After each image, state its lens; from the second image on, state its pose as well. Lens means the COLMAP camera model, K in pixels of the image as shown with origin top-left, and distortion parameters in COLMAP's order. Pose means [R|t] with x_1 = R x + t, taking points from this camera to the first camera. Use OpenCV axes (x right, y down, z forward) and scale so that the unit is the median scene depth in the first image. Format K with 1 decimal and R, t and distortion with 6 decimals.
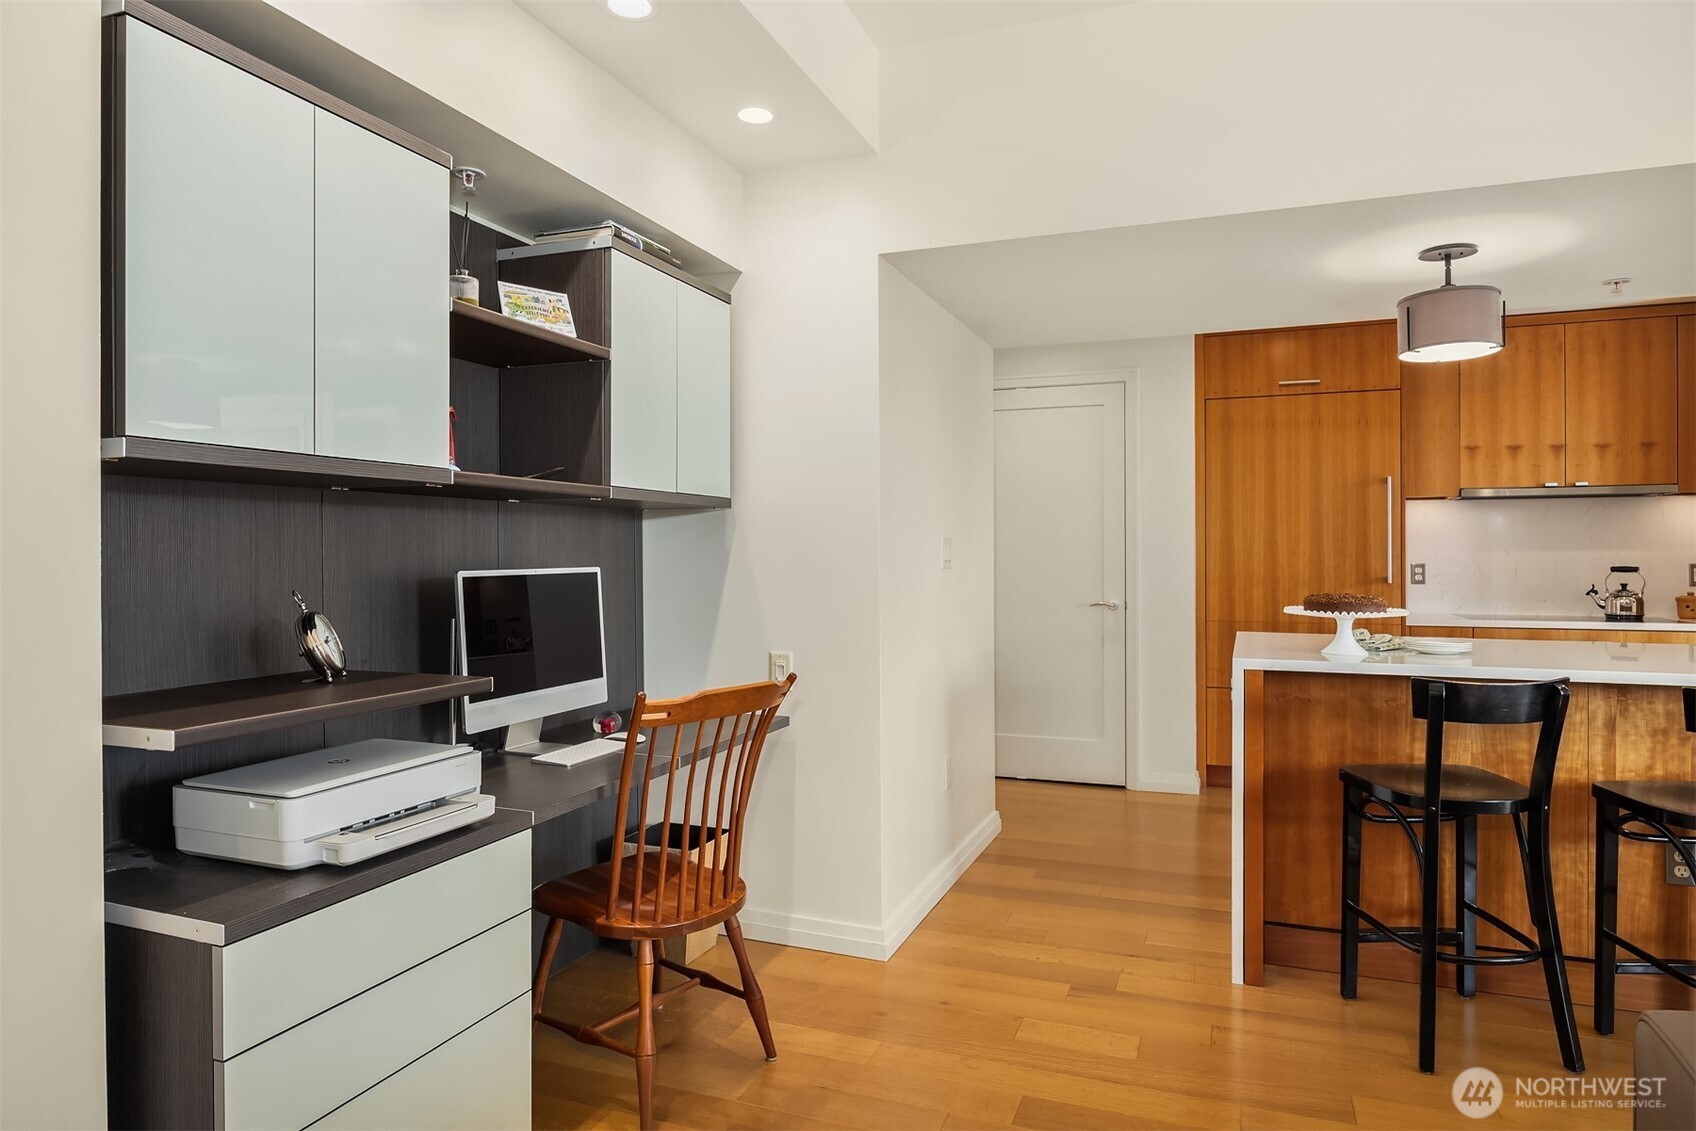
lens RADIAL K [[1017.7, 0, 863.1], [0, 1017.7, 554.0], [0, 0, 1]] dist [0.000160, -0.000707]
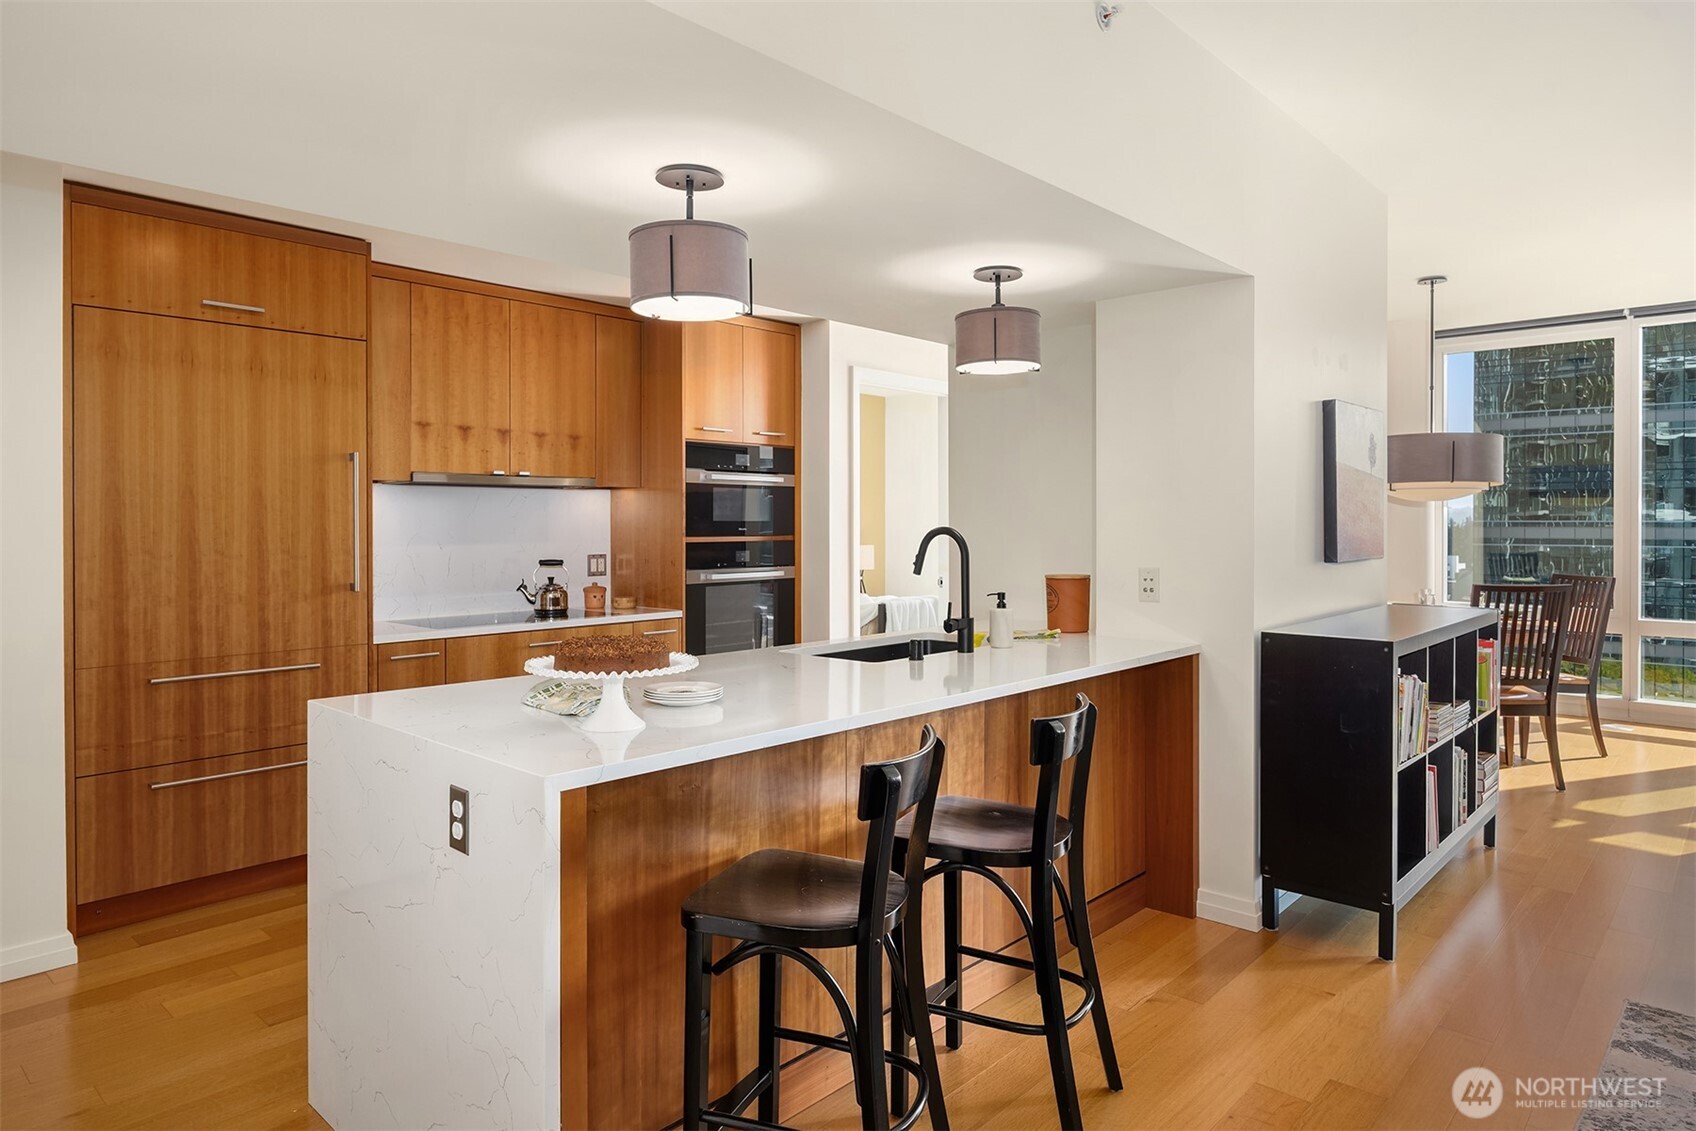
lens RADIAL K [[1025.0, 0, 848.1], [0, 1025.0, 528.9], [0, 0, 1]] dist [-0.004134, -0.000311]
pose [[0.378262, -0.003711, 0.925691, -0.056778], [0.000316, 0.999992, 0.003880, -0.021240], [-0.925699, -0.001175, 0.378260, 0.362281]]
